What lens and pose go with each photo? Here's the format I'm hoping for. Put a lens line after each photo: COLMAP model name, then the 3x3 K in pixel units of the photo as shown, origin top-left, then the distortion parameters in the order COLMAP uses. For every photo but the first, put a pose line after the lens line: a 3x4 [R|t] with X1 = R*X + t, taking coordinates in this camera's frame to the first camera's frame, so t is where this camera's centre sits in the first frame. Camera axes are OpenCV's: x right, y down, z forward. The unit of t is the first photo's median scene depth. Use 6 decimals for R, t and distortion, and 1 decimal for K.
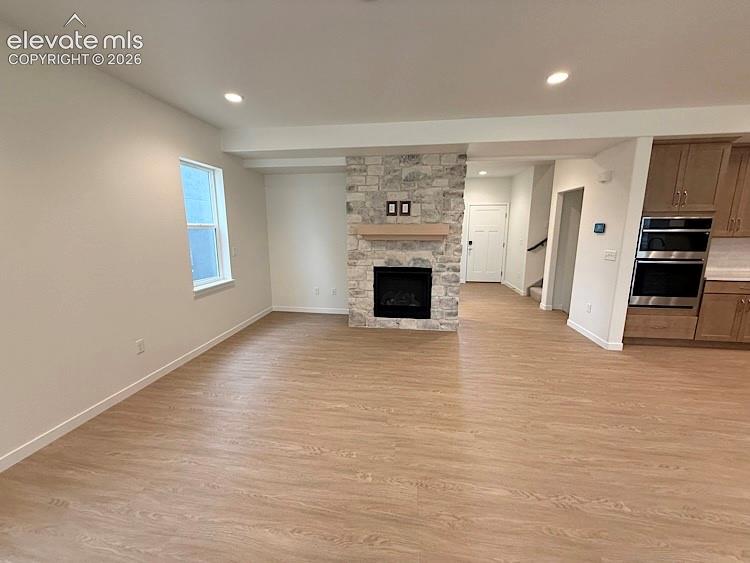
lens RADIAL K [[297.2, 0, 373.9], [0, 297.2, 281.0], [0, 0, 1]] dist [0.001066, -0.000751]
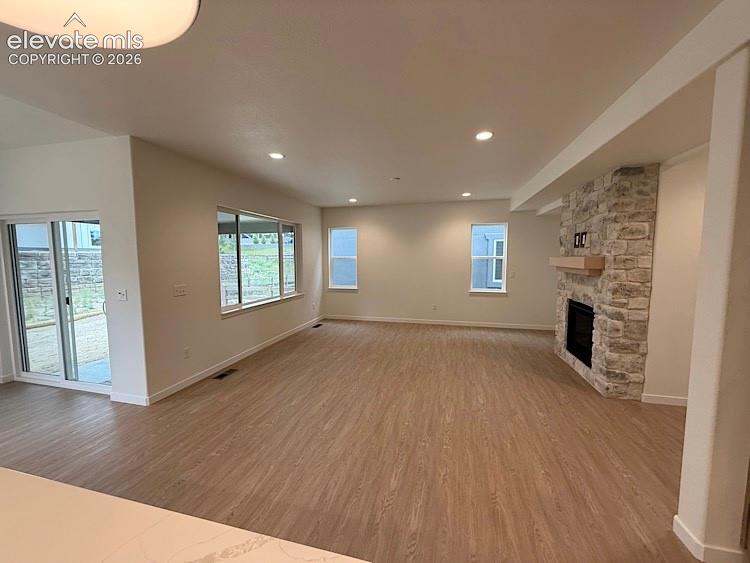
lens RADIAL K [[297.2, 0, 370.8], [0, 297.2, 278.2], [0, 0, 1]] dist [0.001066, -0.000751]
pose [[-0.117138, 0.073251, -0.990411, 1.187222], [-0.177106, 0.979749, 0.093409, -0.100784], [0.977196, 0.186349, -0.101793, 0.493993]]
